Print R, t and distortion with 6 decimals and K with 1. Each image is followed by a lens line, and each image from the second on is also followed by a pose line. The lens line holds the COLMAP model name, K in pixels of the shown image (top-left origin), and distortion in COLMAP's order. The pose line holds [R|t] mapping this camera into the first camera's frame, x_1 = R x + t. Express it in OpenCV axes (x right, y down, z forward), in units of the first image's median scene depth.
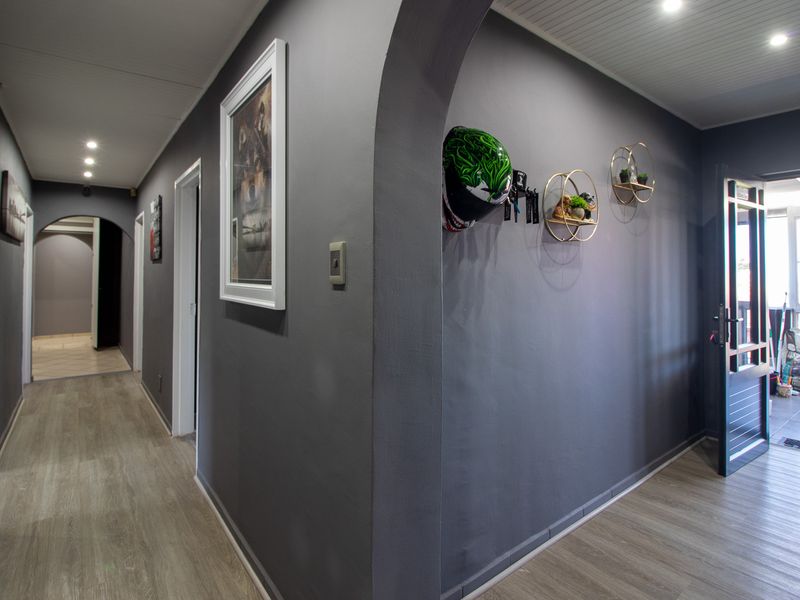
lens RADIAL K [[421.5, 0, 397.4], [0, 421.5, 270.5], [0, 0, 1]] dist [-0.002157, -0.001174]
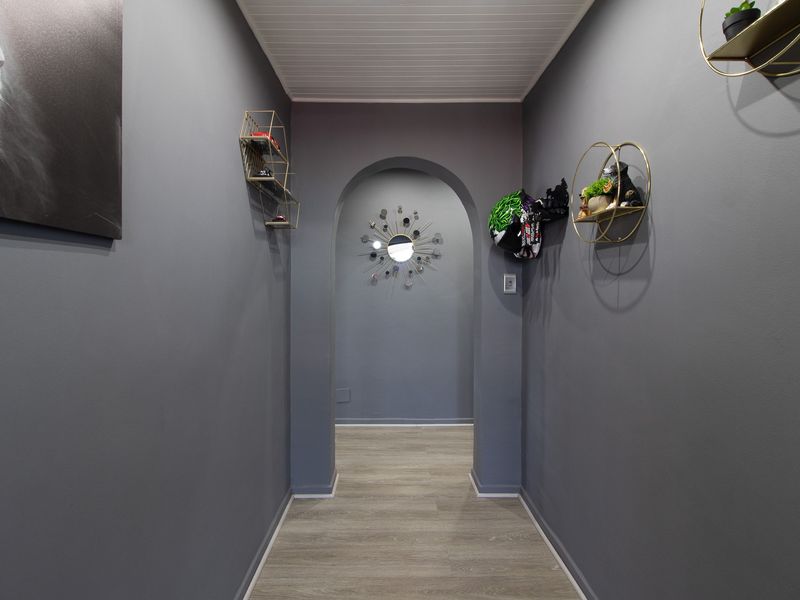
lens RADIAL K [[414.2, 0, 396.0], [0, 414.2, 290.3], [0, 0, 1]] dist [-0.007028, -0.002329]
pose [[-0.605705, -0.002783, -0.795684, 1.231212], [0.004503, 0.999966, -0.006925, 0.016253], [0.795677, -0.007778, -0.605672, 1.177421]]
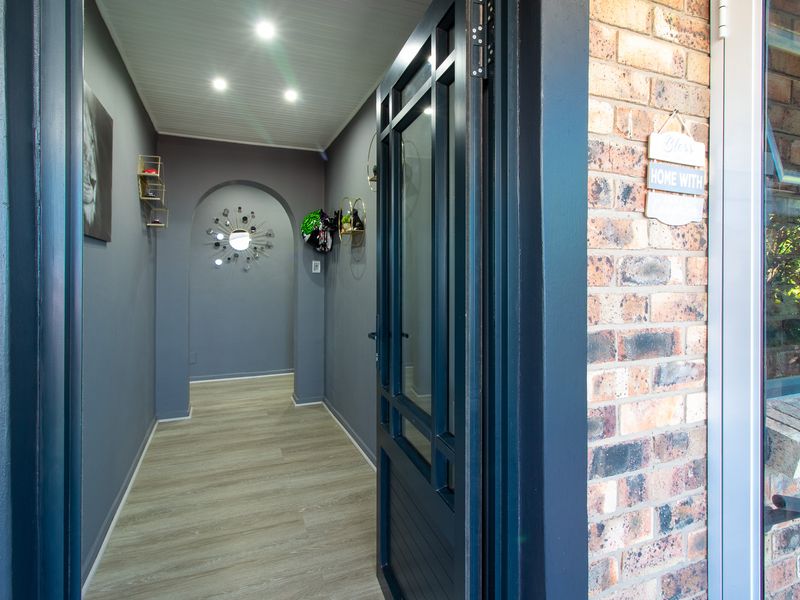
lens RADIAL K [[421.5, 0, 397.4], [0, 421.5, 270.5], [0, 0, 1]] dist [-0.002157, -0.001174]
pose [[-0.266171, -0.017831, -0.963761, 1.842807], [0.009890, 0.999726, -0.021228, 0.052095], [0.963875, -0.015182, -0.265921, 1.591214]]
